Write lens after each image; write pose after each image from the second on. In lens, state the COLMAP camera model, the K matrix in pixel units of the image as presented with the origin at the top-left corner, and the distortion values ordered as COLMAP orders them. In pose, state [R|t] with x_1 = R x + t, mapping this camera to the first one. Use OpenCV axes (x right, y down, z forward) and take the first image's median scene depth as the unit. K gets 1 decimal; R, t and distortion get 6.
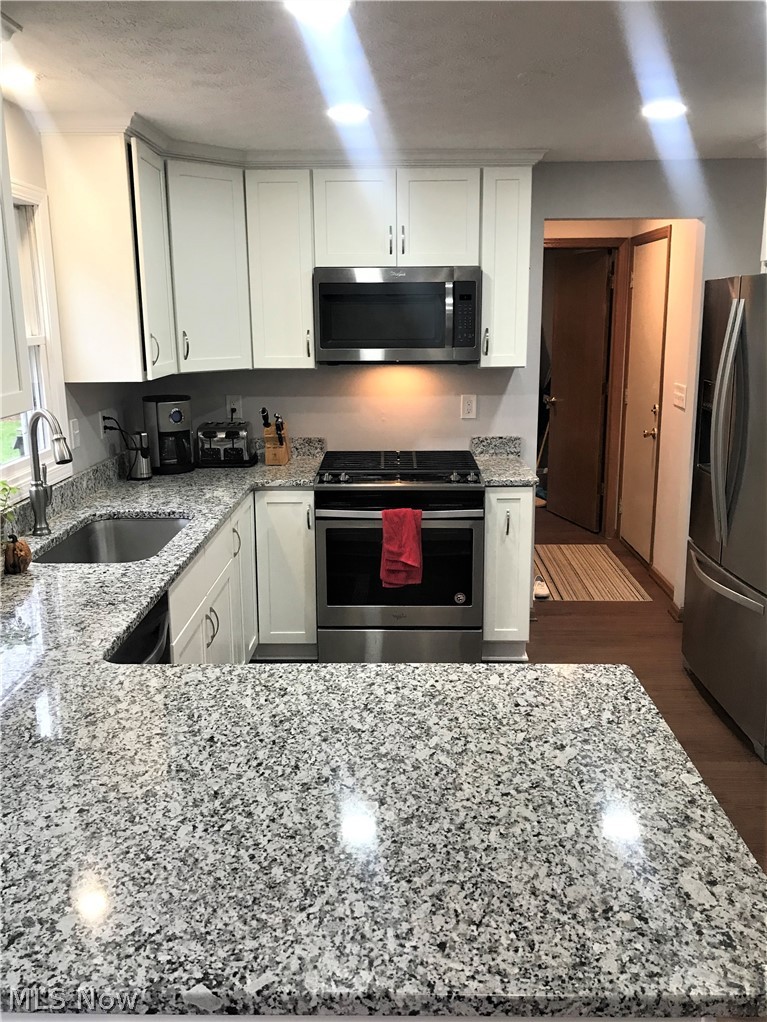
lens RADIAL K [[853.6, 0, 385.1], [0, 853.6, 509.2], [0, 0, 1]] dist [0.037993, -0.036770]
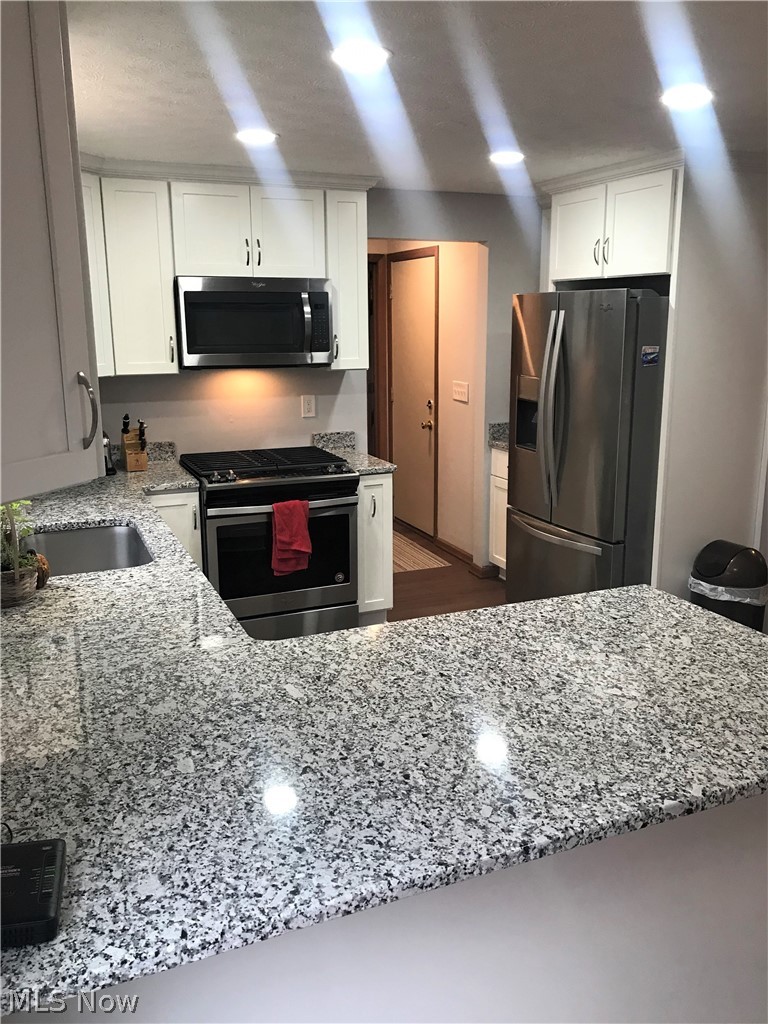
lens RADIAL K [[855.2, 0, 349.2], [0, 855.2, 517.5], [0, 0, 1]] dist [0.037993, -0.036770]
pose [[0.912348, -0.089911, 0.399421, -0.484426], [0.088794, 0.995821, 0.021342, 0.005326], [-0.399671, 0.015995, 0.916519, -0.038089]]
